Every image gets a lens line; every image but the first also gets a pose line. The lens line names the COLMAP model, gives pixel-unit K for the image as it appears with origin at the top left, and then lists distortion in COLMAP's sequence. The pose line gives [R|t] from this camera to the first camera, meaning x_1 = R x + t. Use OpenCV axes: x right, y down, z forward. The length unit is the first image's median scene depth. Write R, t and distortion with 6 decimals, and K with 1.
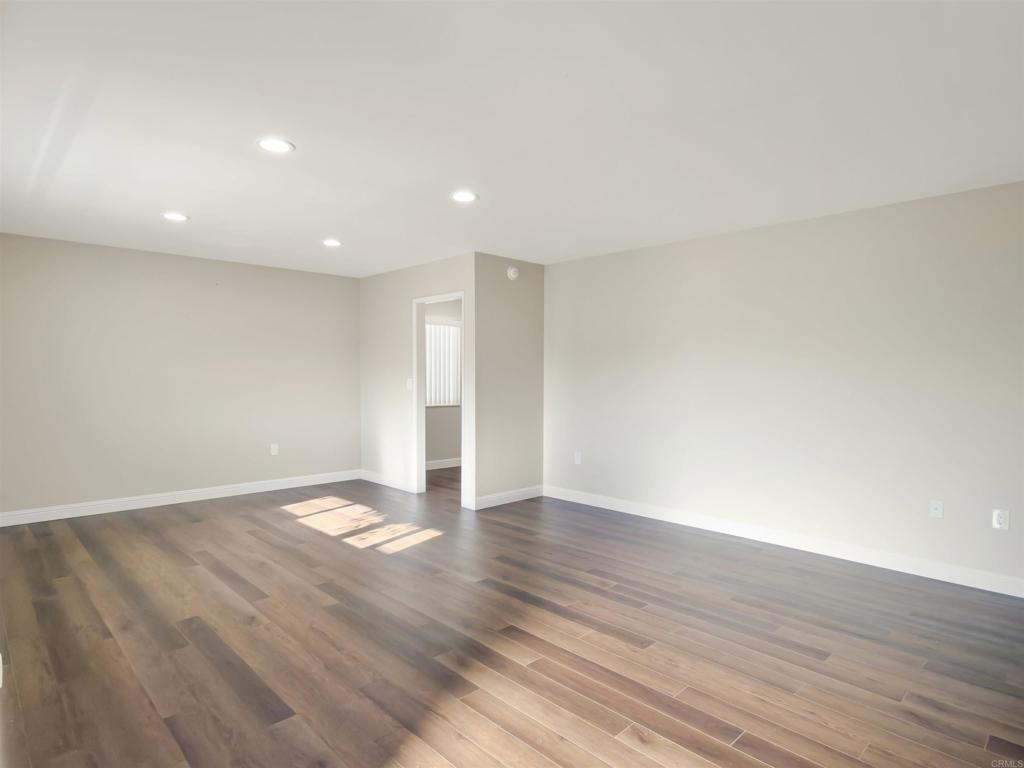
lens RADIAL K [[569.9, 0, 516.0], [0, 569.9, 379.7], [0, 0, 1]] dist [0.002970, 0.001472]
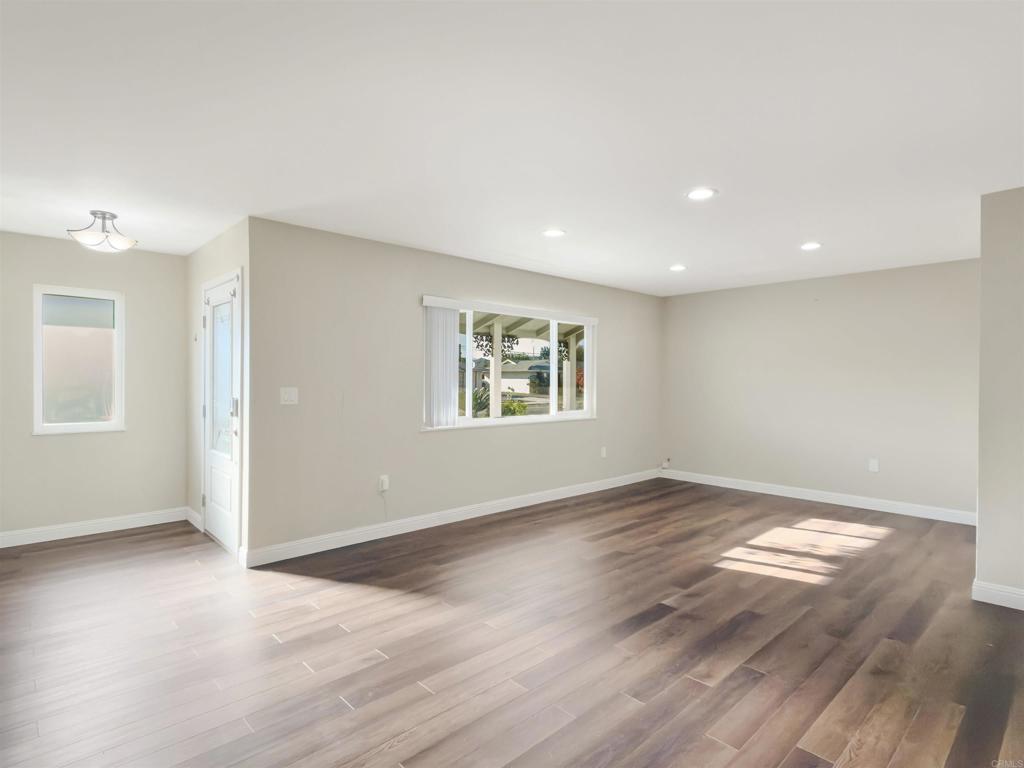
lens RADIAL K [[569.9, 0, 520.3], [0, 569.9, 385.4], [0, 0, 1]] dist [0.002970, 0.001472]
pose [[-0.003785, 0.012237, -0.999918, 0.700841], [-0.018195, 0.999759, 0.012304, -0.008837], [0.999827, 0.018240, -0.003561, 0.618728]]
